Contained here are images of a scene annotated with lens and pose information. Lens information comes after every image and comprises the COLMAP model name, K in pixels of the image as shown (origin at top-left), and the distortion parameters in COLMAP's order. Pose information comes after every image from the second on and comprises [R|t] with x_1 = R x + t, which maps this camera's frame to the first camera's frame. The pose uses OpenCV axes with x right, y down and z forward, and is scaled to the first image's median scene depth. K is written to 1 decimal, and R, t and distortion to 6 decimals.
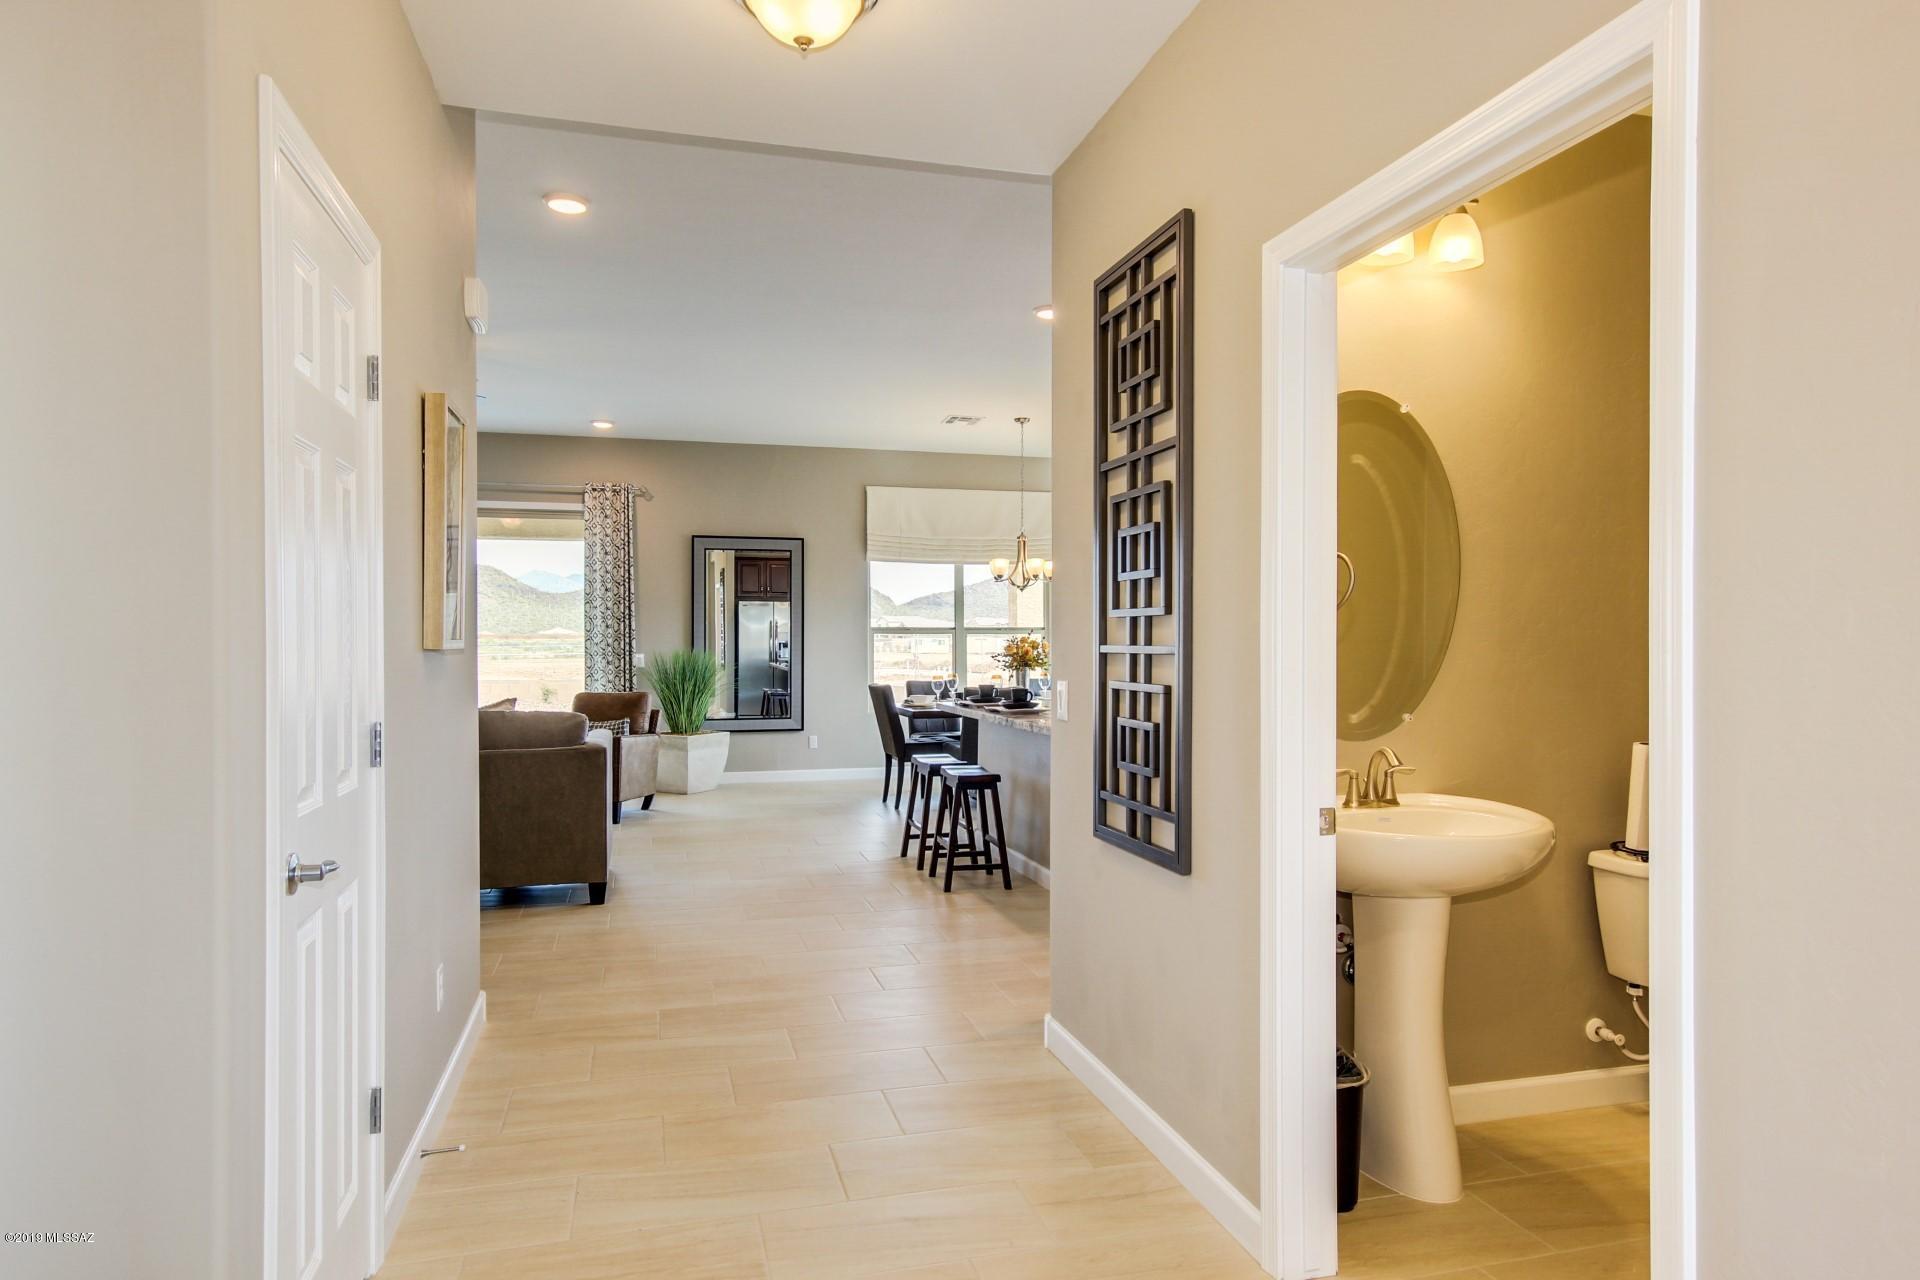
lens RADIAL K [[1145.0, 0, 952.5], [0, 1145.0, 641.8], [0, 0, 1]] dist [-0.001239, 0.000569]
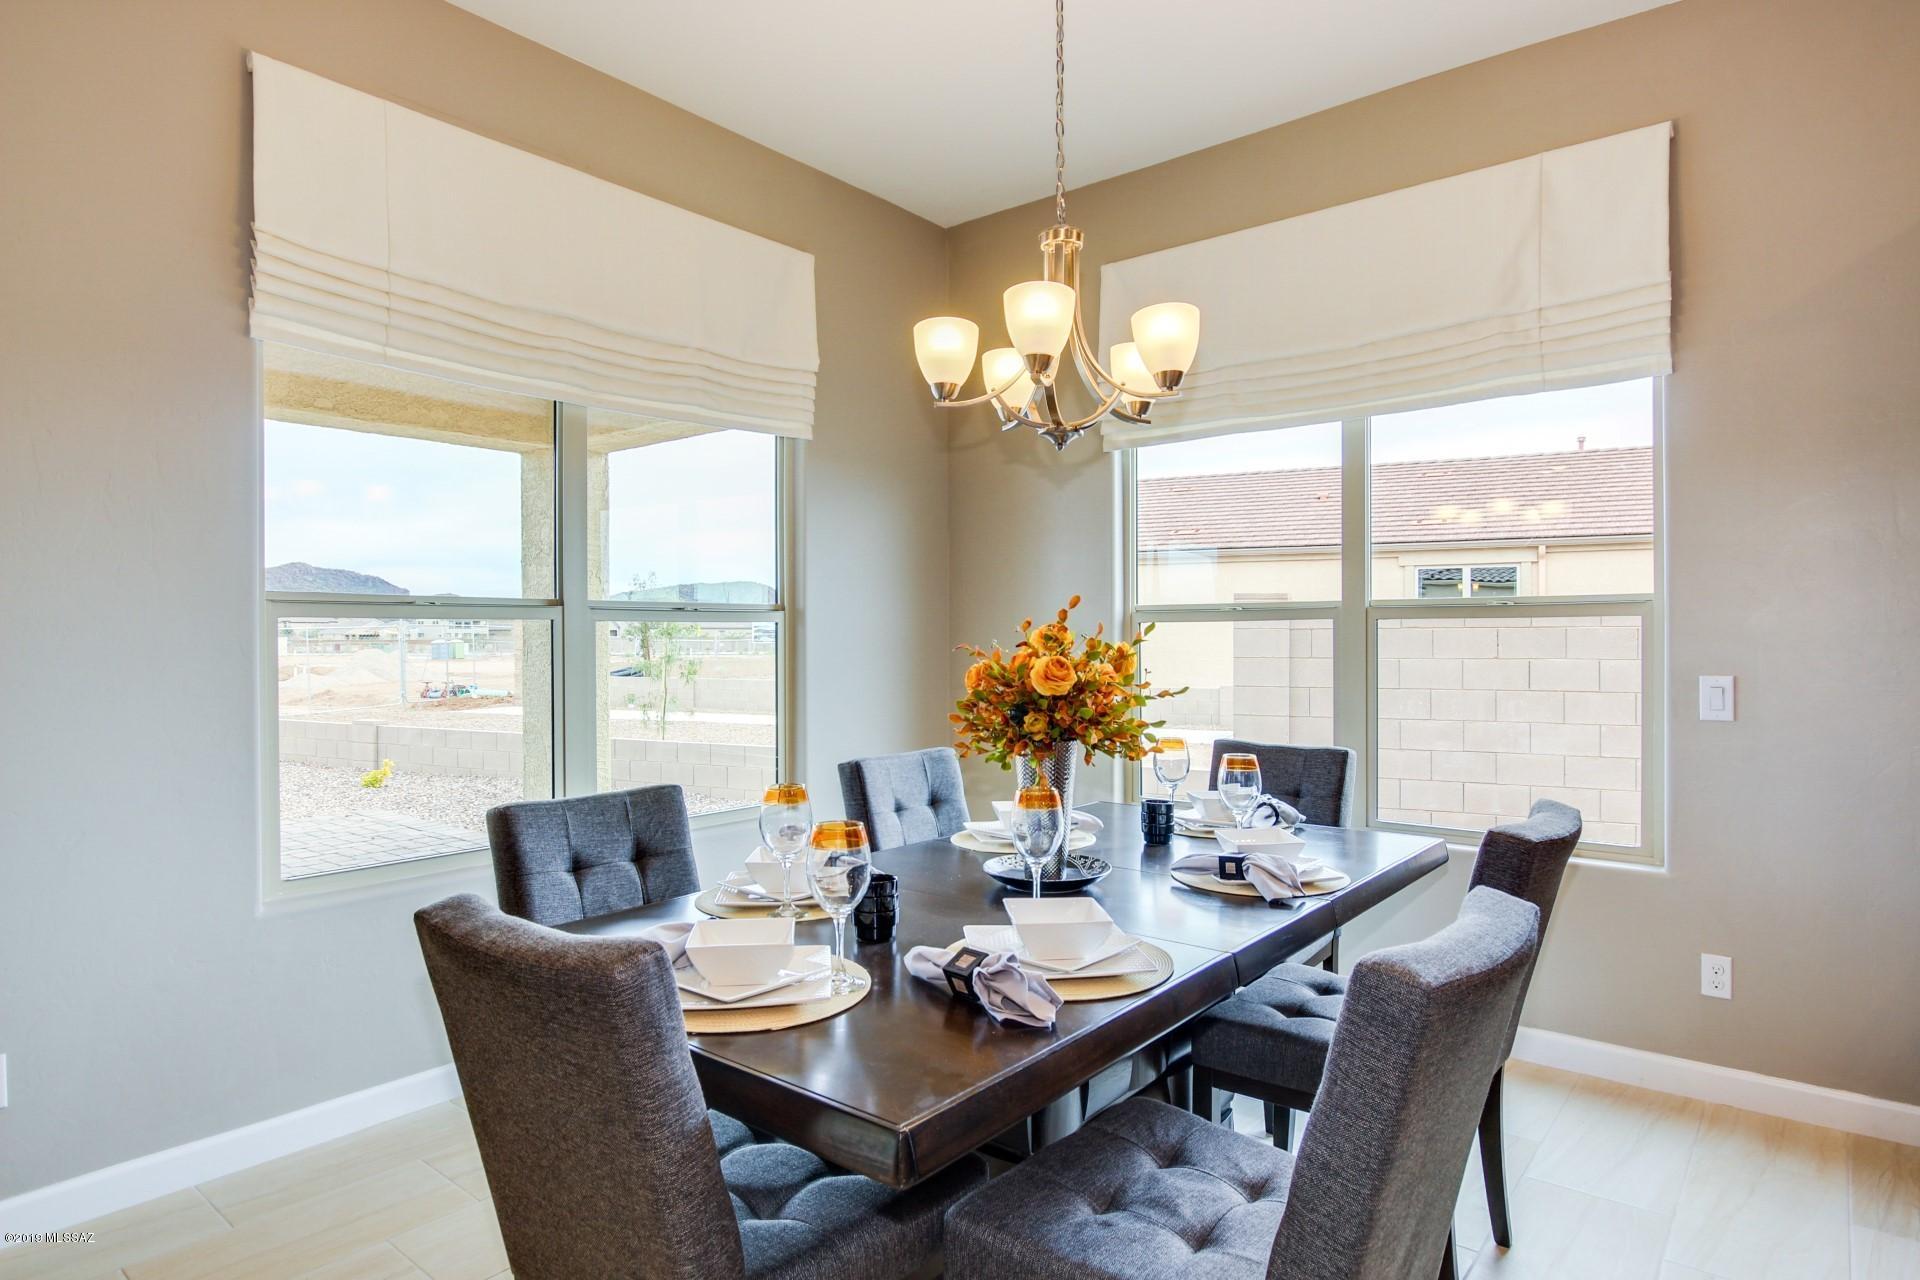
lens RADIAL K [[1072.7, 0, 968.0], [0, 1072.7, 637.6], [0, 0, 1]] dist [-0.027424, 0.000919]
pose [[0.812577, -0.001536, 0.582852, -0.087760], [0.003109, 0.999994, -0.001700, -0.000940], [-0.582845, 0.003193, 0.812577, 0.754431]]
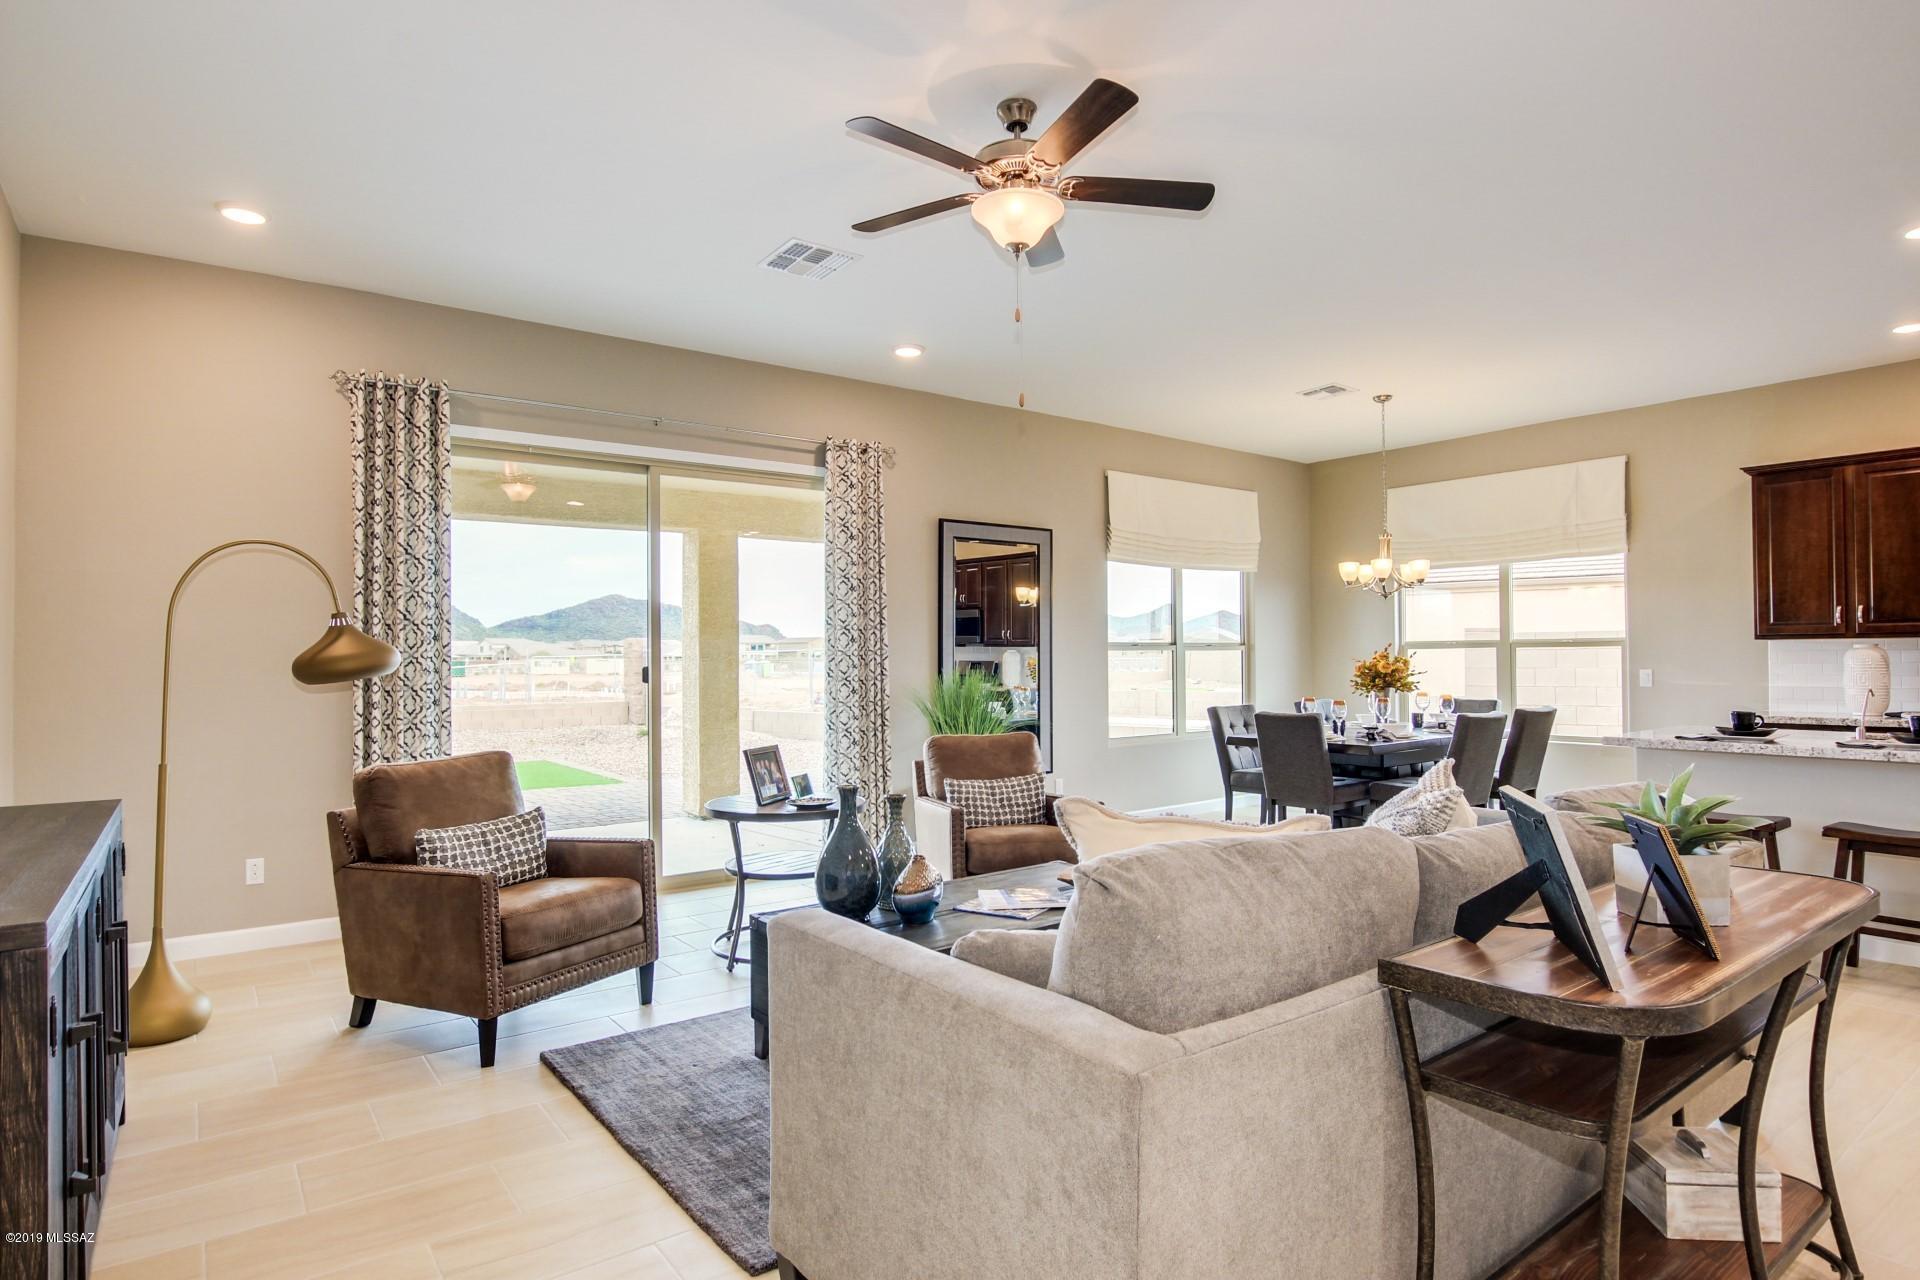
lens RADIAL K [[1031.6, 0, 966.1], [0, 1031.6, 645.4], [0, 0, 1]] dist [-0.033472, 0.011420]
pose [[0.925092, -0.001283, 0.379740, -0.478788], [0.007375, 0.999866, -0.014589, -0.000266], [-0.379670, 0.016297, 0.924978, 0.379793]]
